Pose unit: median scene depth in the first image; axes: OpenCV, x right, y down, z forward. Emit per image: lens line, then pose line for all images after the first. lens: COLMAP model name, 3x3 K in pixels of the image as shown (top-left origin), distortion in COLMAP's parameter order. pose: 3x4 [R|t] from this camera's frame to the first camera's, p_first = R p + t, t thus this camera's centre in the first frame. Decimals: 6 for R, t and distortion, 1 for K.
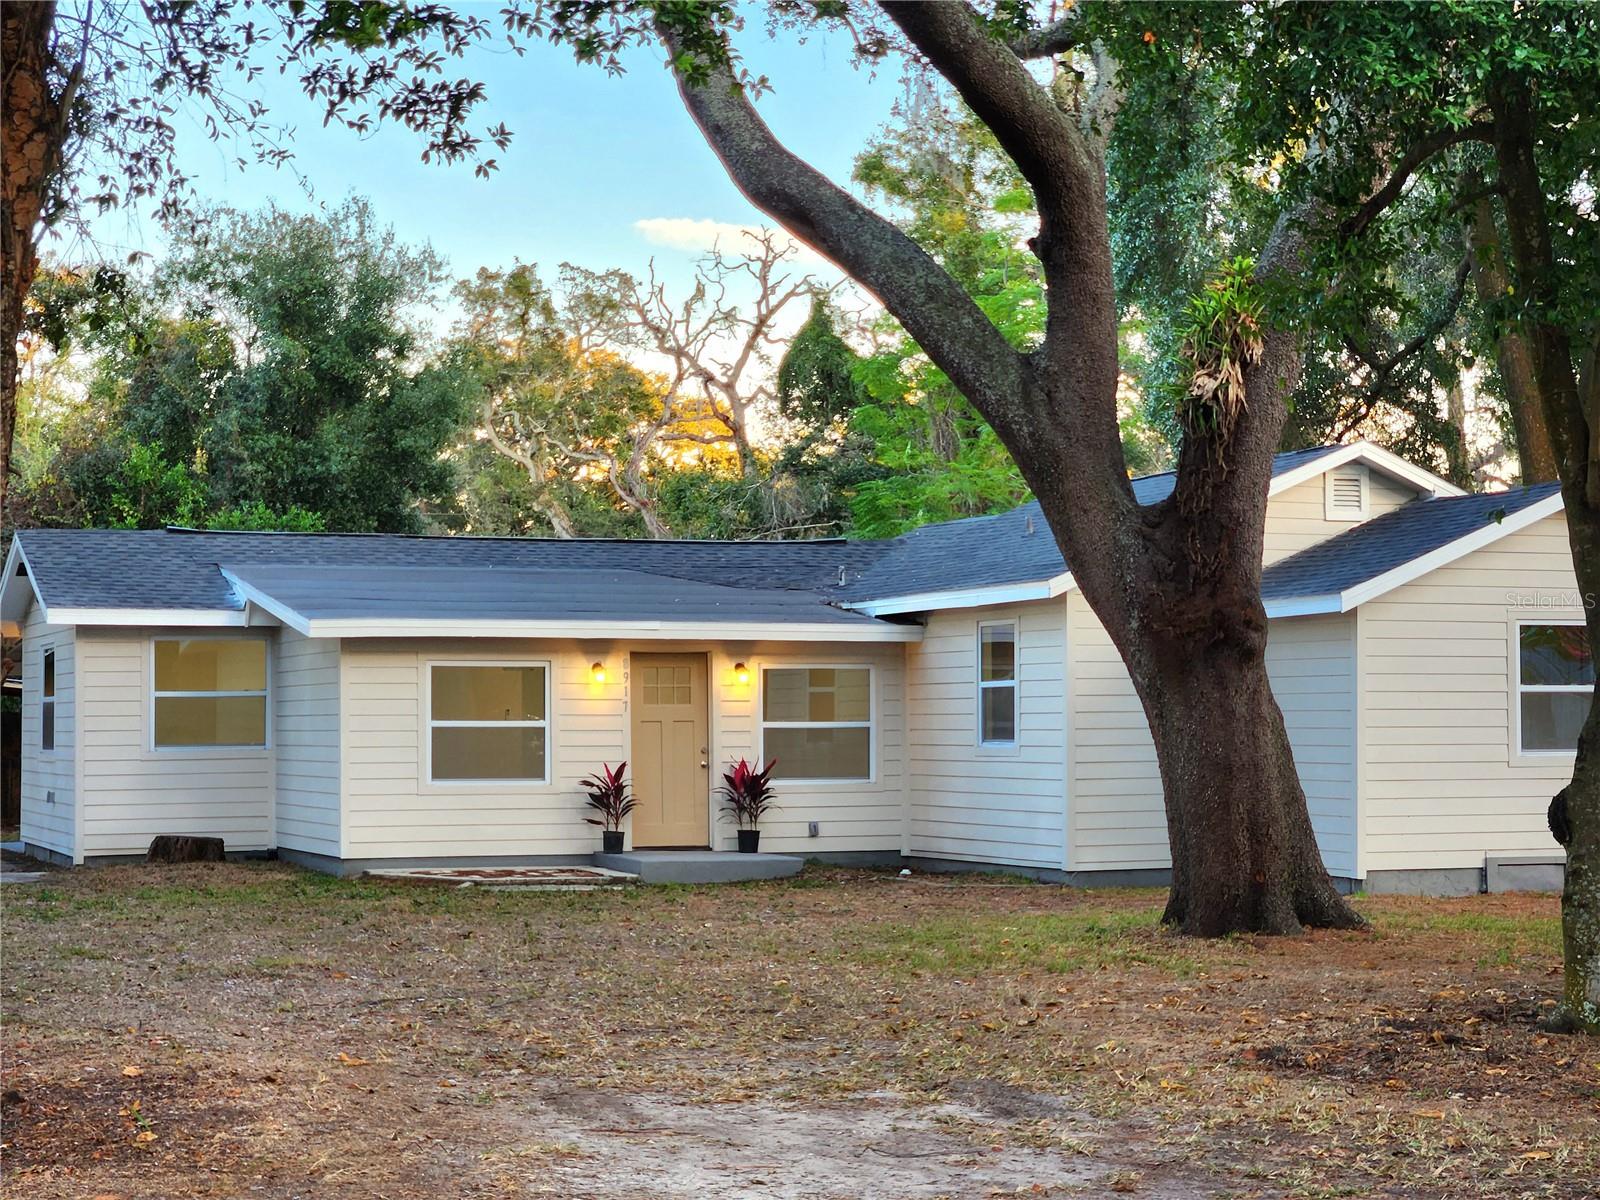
lens RADIAL K [[2998.8, 0, 800.1], [0, 2998.8, 601.6], [0, 0, 1]] dist [0.004268, 0.322706]
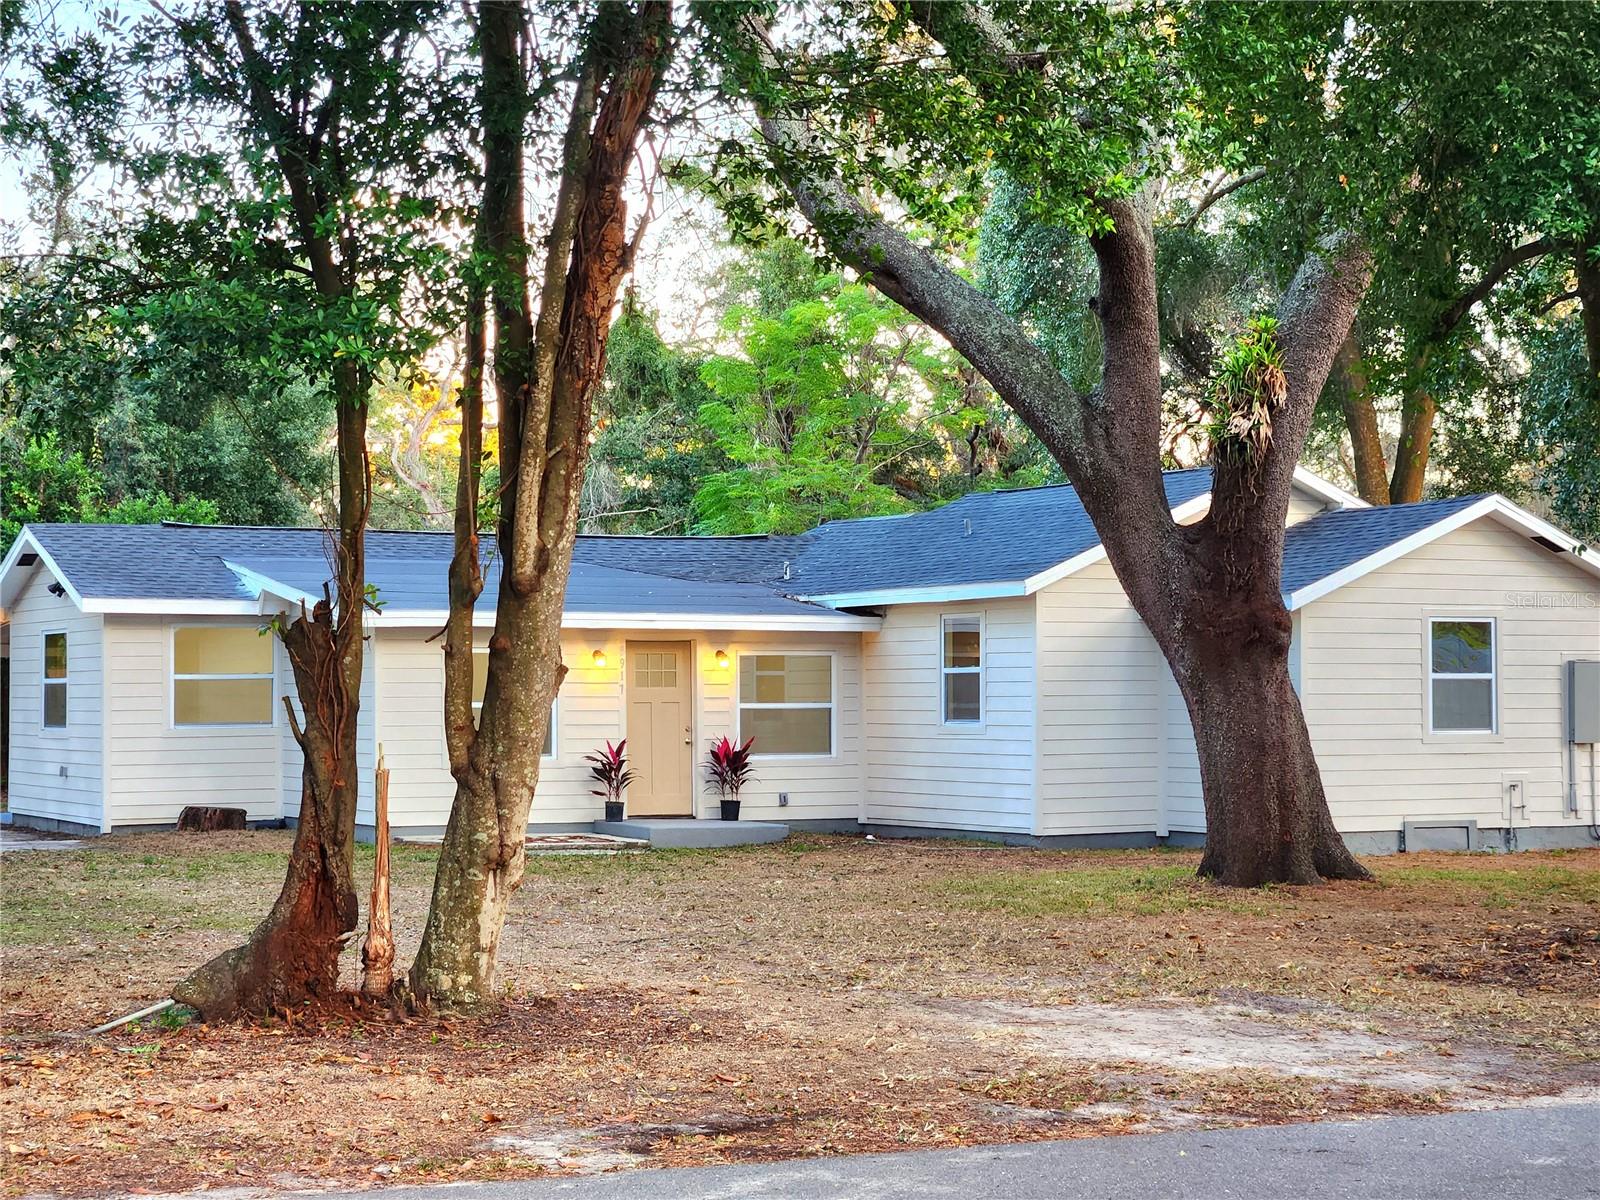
lens RADIAL K [[2998.8, 0, 800.1], [0, 2998.8, 601.6], [0, 0, 1]] dist [0.004268, 0.322706]
pose [[0.994376, 0.004591, 0.105806, -0.112425], [-0.005515, 0.999949, 0.008441, -0.007480], [-0.105761, -0.008977, 0.994351, -0.114462]]
